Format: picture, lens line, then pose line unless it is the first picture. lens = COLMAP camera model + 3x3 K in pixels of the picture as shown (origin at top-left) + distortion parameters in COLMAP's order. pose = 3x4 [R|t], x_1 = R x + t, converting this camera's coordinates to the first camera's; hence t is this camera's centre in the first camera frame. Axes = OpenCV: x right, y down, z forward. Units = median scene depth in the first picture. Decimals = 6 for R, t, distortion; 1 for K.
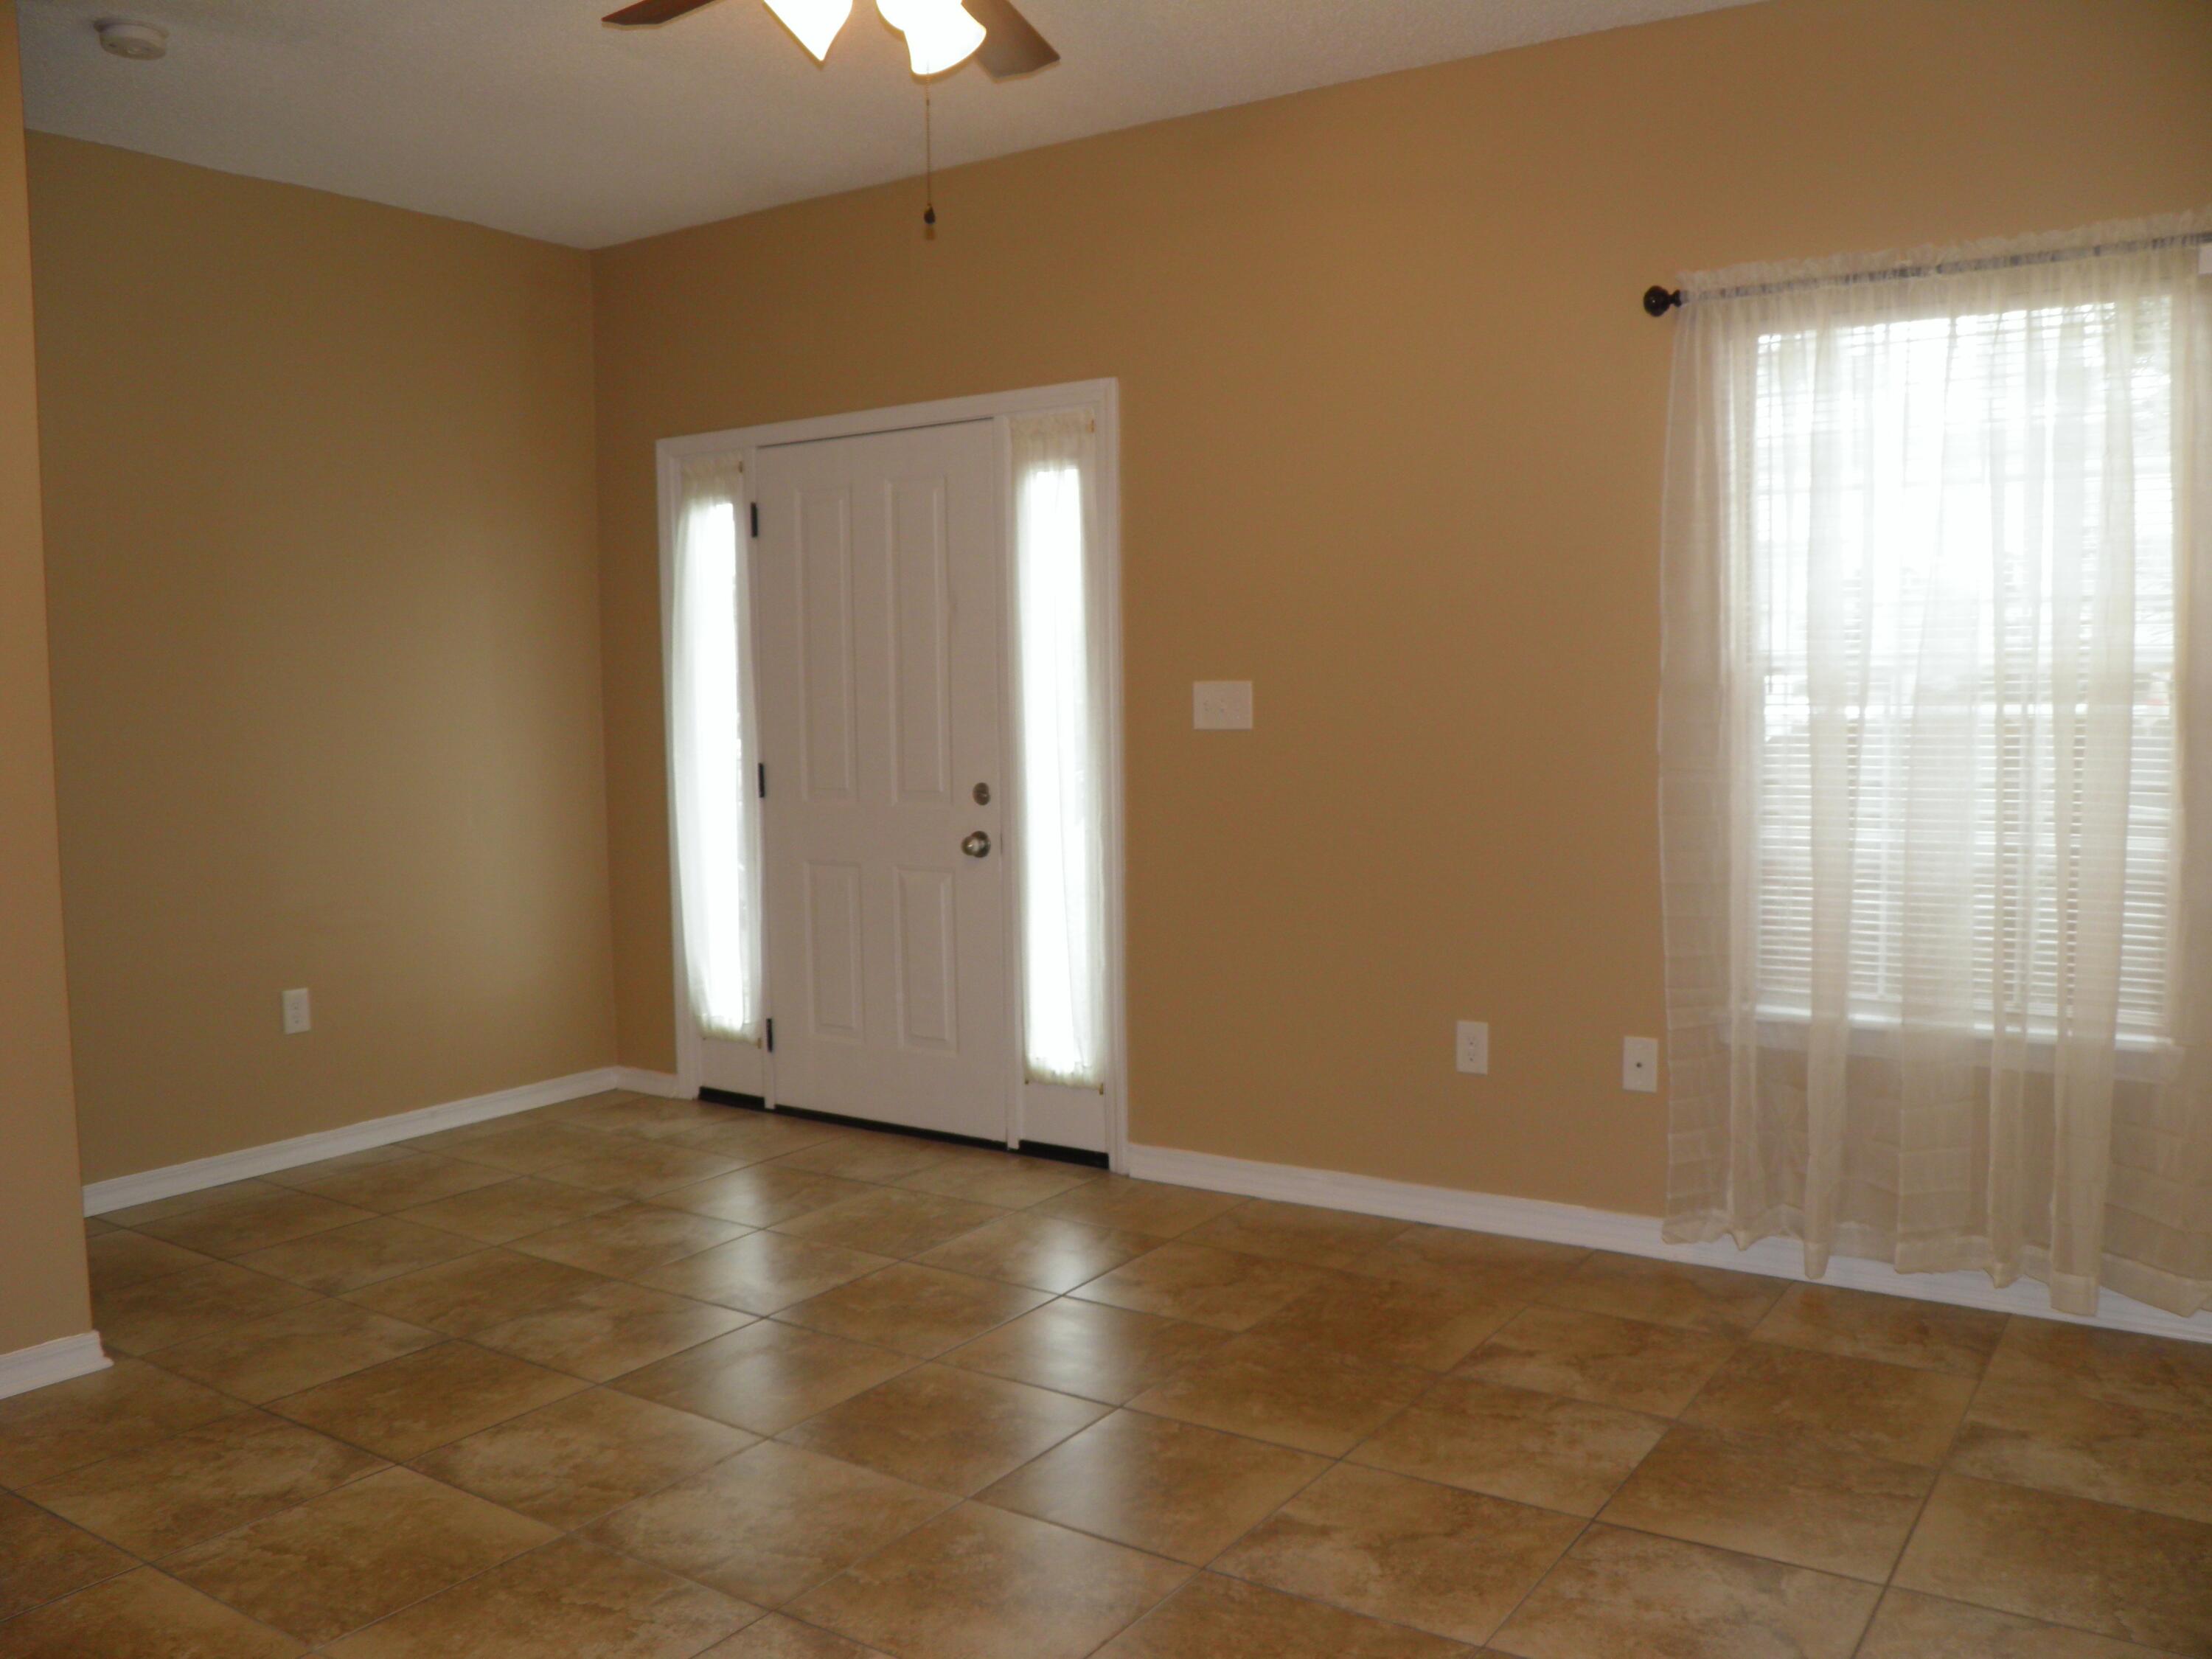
lens RADIAL K [[1853.2, 0, 1106.4], [0, 1853.2, 847.6], [0, 0, 1]] dist [-0.139521, 0.101643]
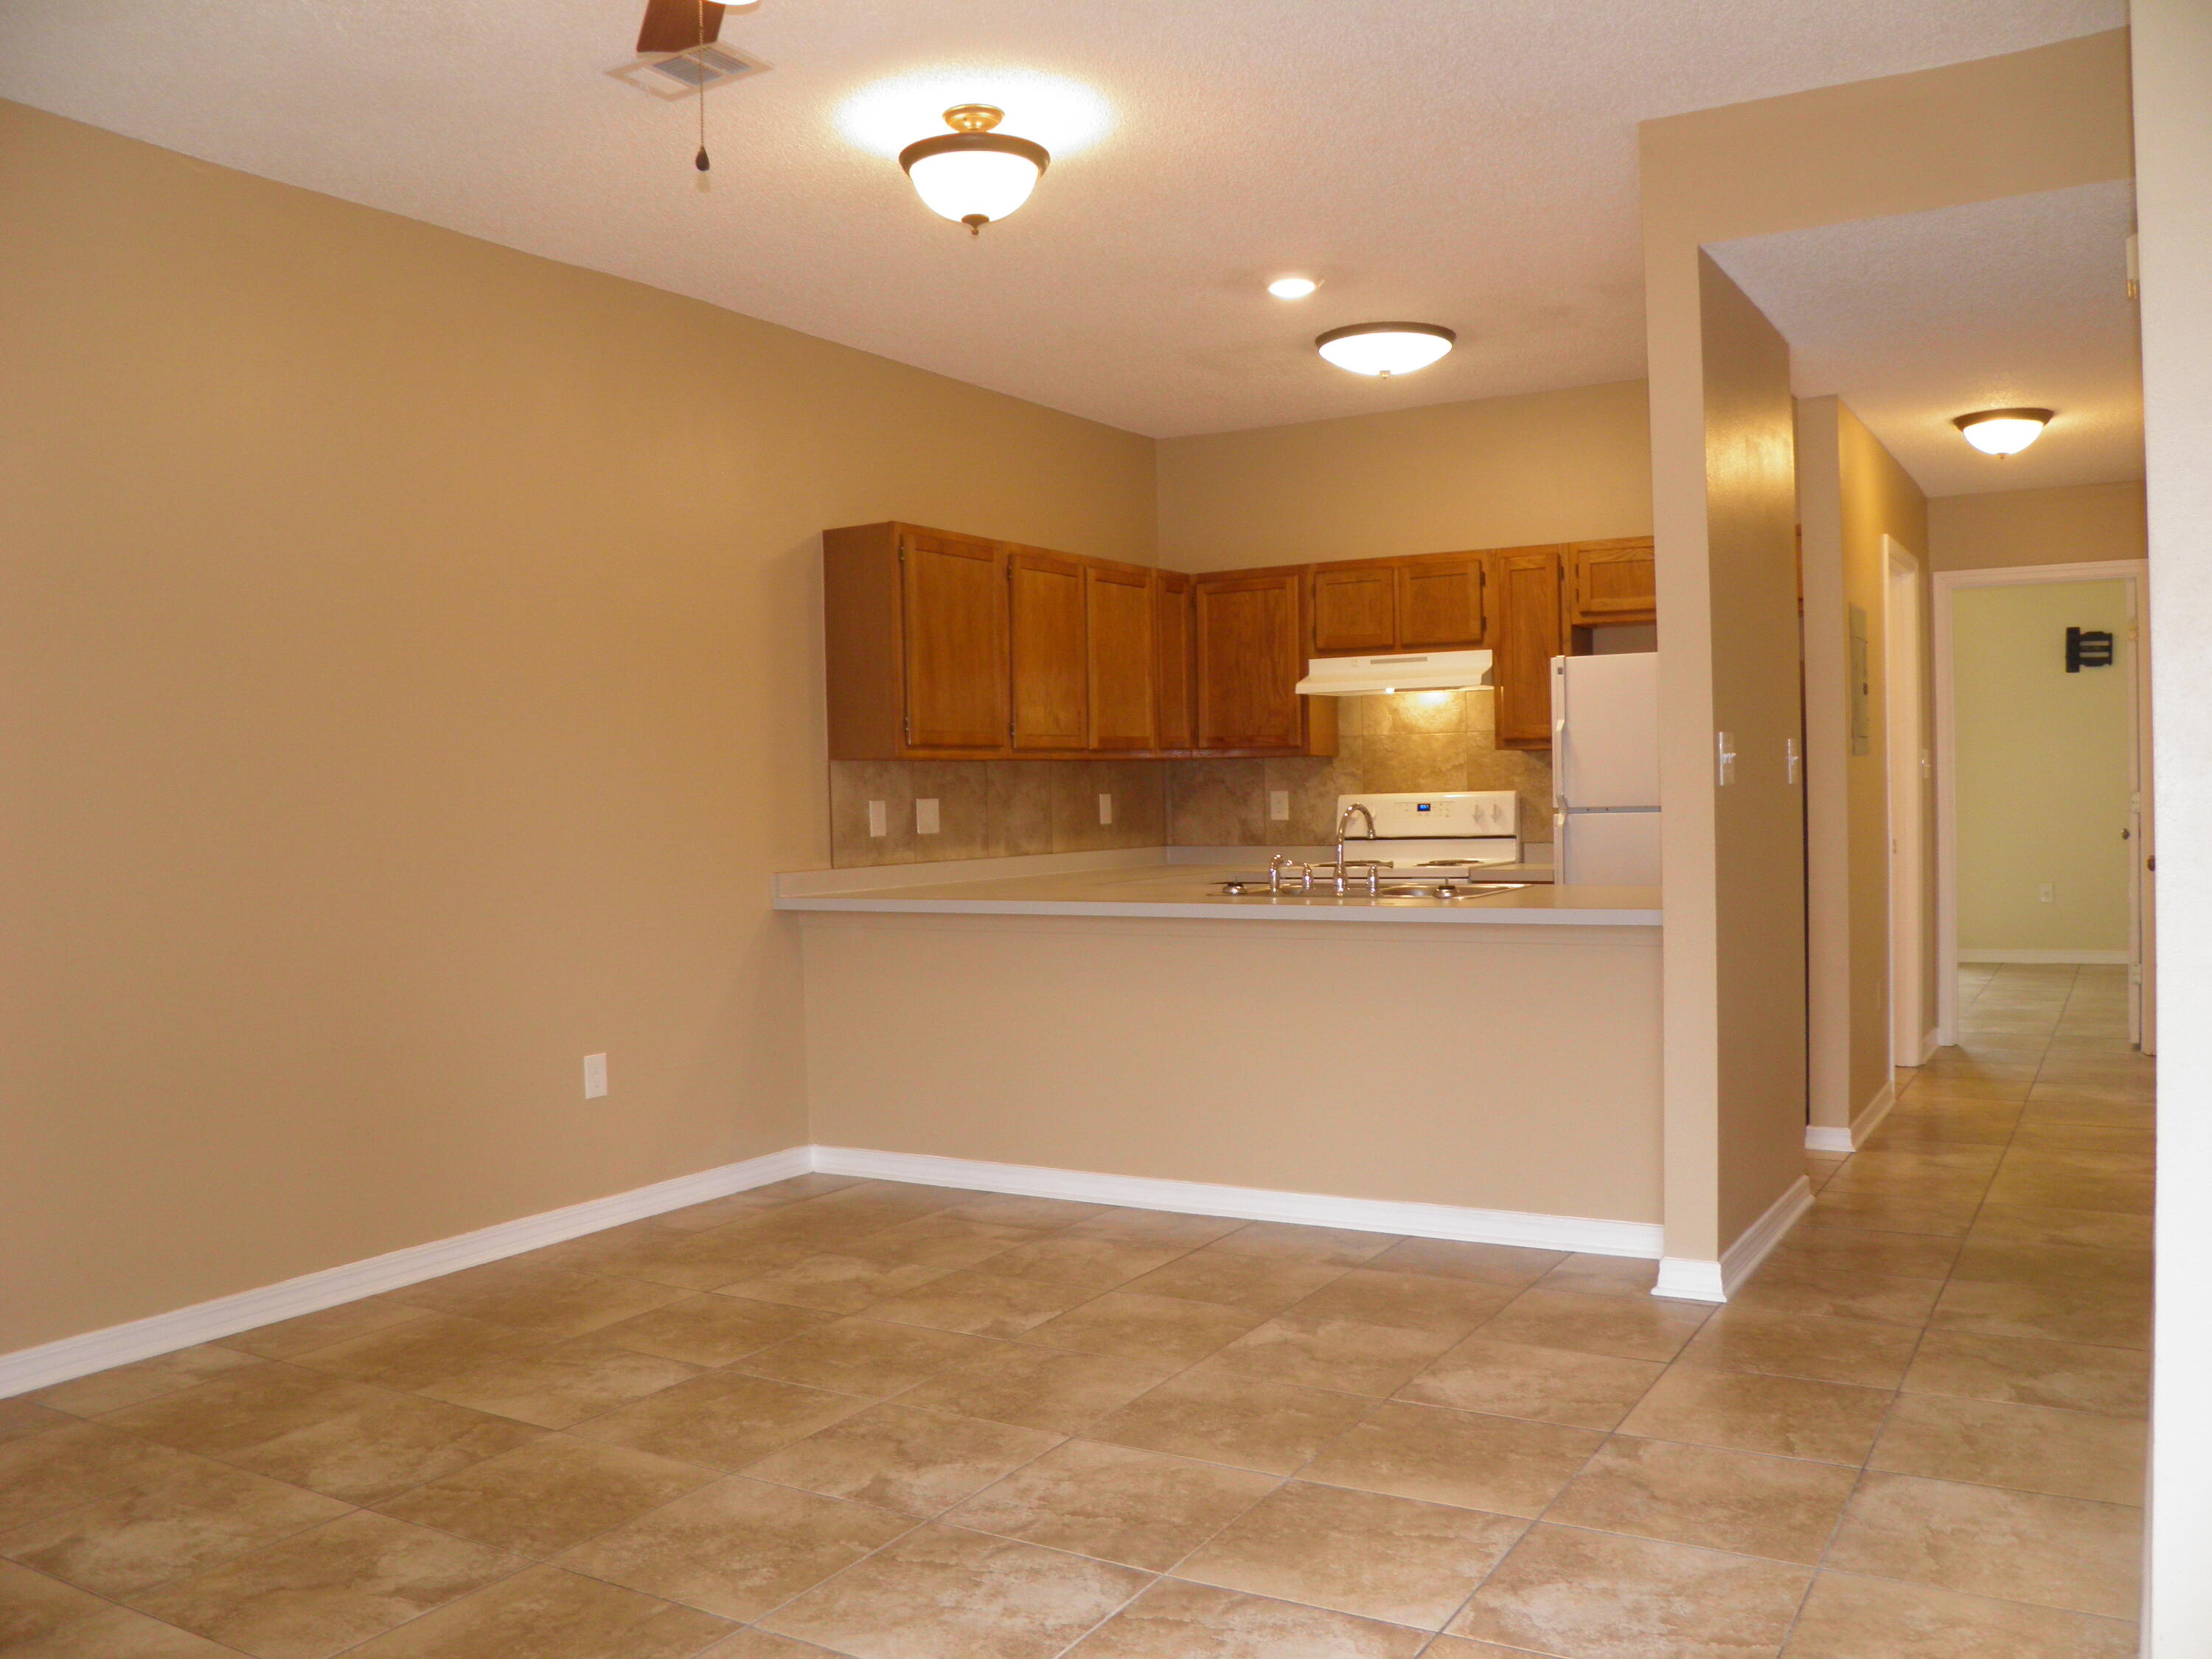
lens RADIAL K [[1853.2, 0, 1106.4], [0, 1853.2, 847.6], [0, 0, 1]] dist [-0.139521, 0.101643]
pose [[-0.997826, 0.042008, -0.050778, -0.175562], [0.035684, 0.992182, 0.119593, -0.098274], [0.055405, 0.117521, -0.991524, 1.450251]]
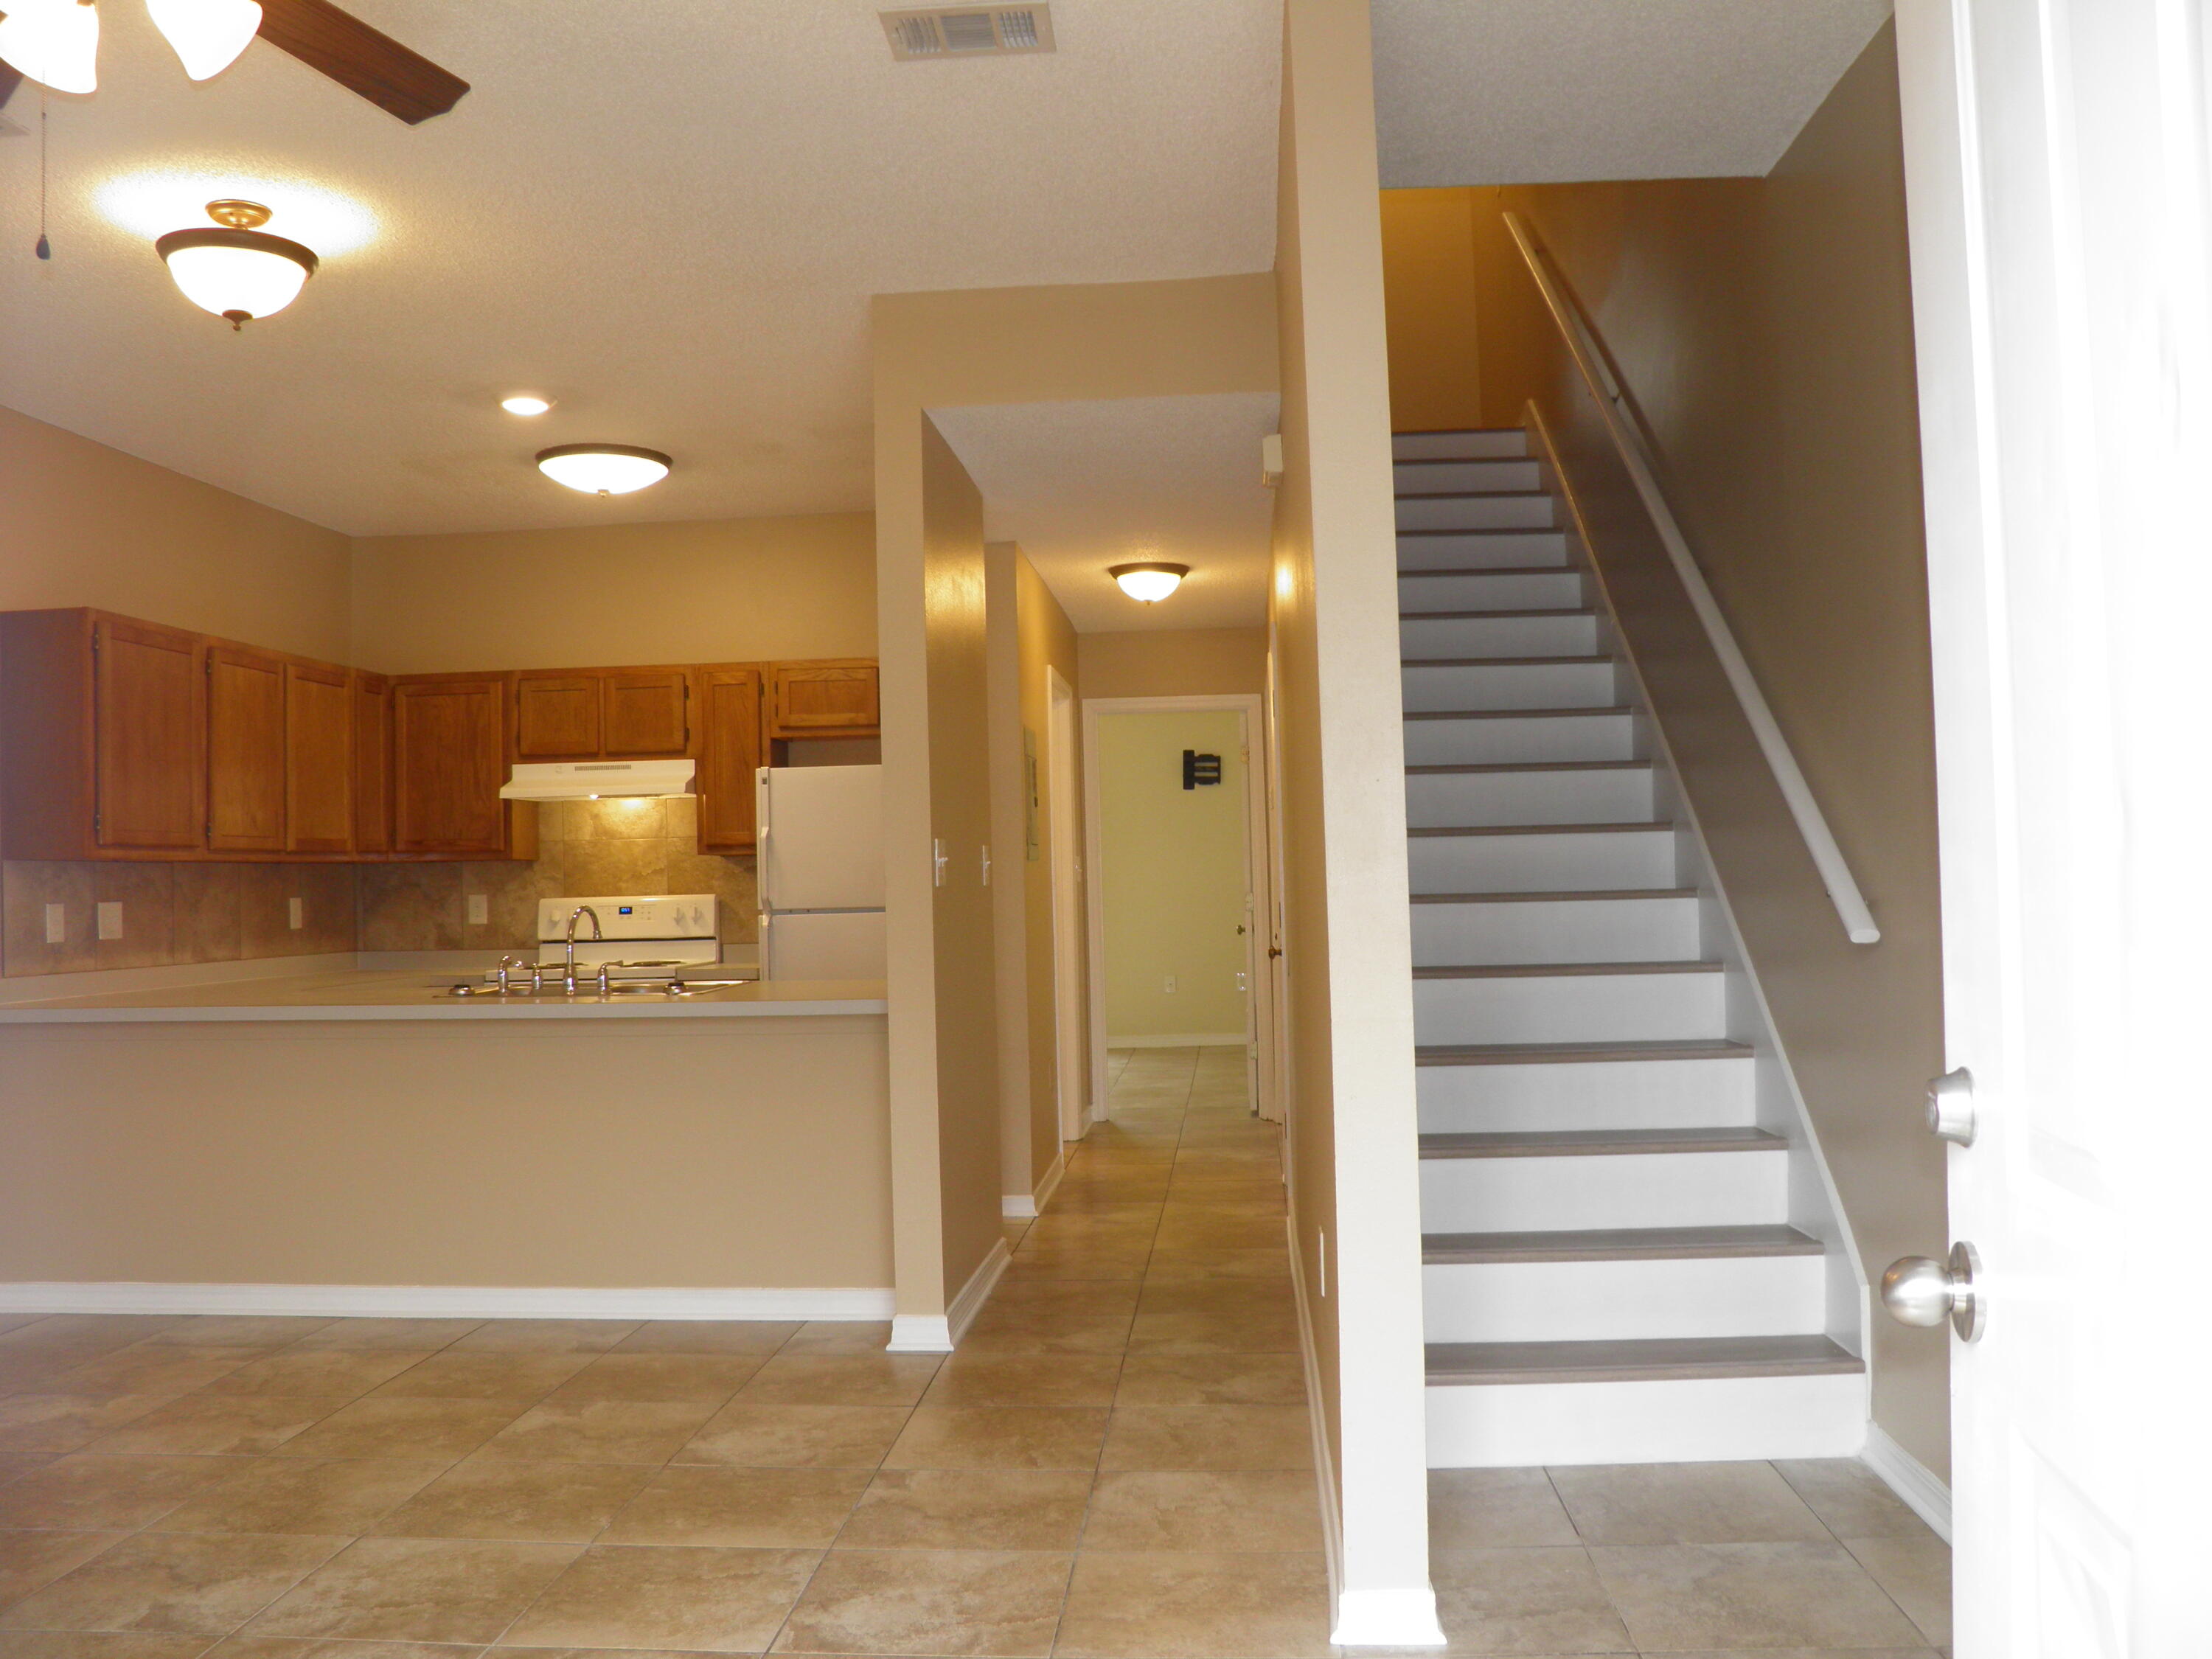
lens RADIAL K [[1853.2, 0, 1106.4], [0, 1853.2, 847.6], [0, 0, 1]] dist [-0.139521, 0.101643]
pose [[-0.869919, 0.029122, -0.492334, -0.087436], [-0.005588, 0.997609, 0.068882, -0.103787], [0.493163, 0.062673, -0.867677, 1.513968]]
